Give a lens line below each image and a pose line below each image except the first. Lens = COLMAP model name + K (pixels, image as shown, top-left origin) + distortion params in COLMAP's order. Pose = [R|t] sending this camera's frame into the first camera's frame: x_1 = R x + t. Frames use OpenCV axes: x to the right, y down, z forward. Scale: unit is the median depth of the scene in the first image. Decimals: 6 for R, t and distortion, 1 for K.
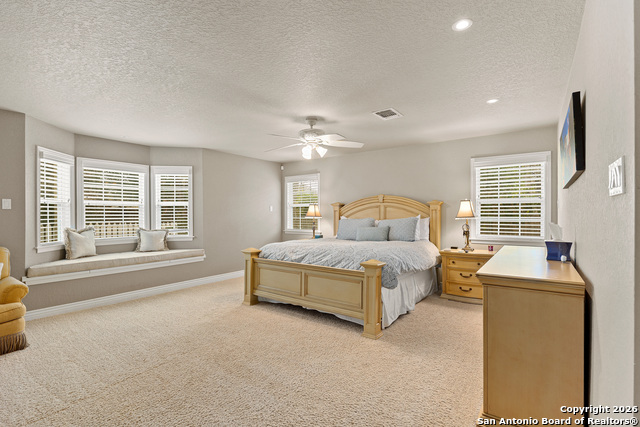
lens RADIAL K [[307.3, 0, 320.2], [0, 307.3, 213.8], [0, 0, 1]] dist [0.002181, 0.000334]
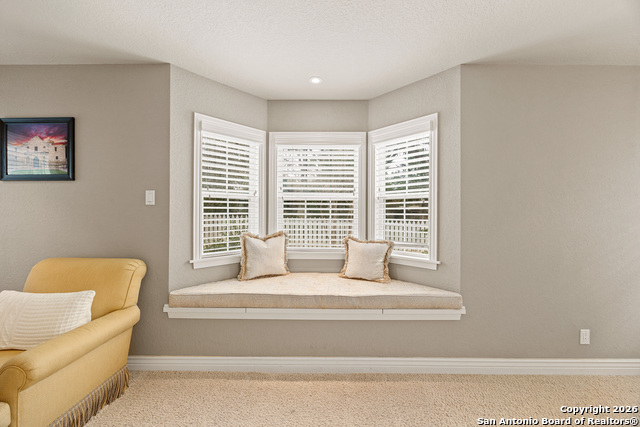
lens RADIAL K [[249.4, 0, 319.6], [0, 249.4, 211.8], [0, 0, 1]] dist [-0.007842, 0.000041]
pose [[0.591817, 0.012733, -0.805972, -0.228676], [-0.007603, 0.999919, 0.010214, -0.006105], [0.806037, 0.000083, 0.591865, 0.672905]]
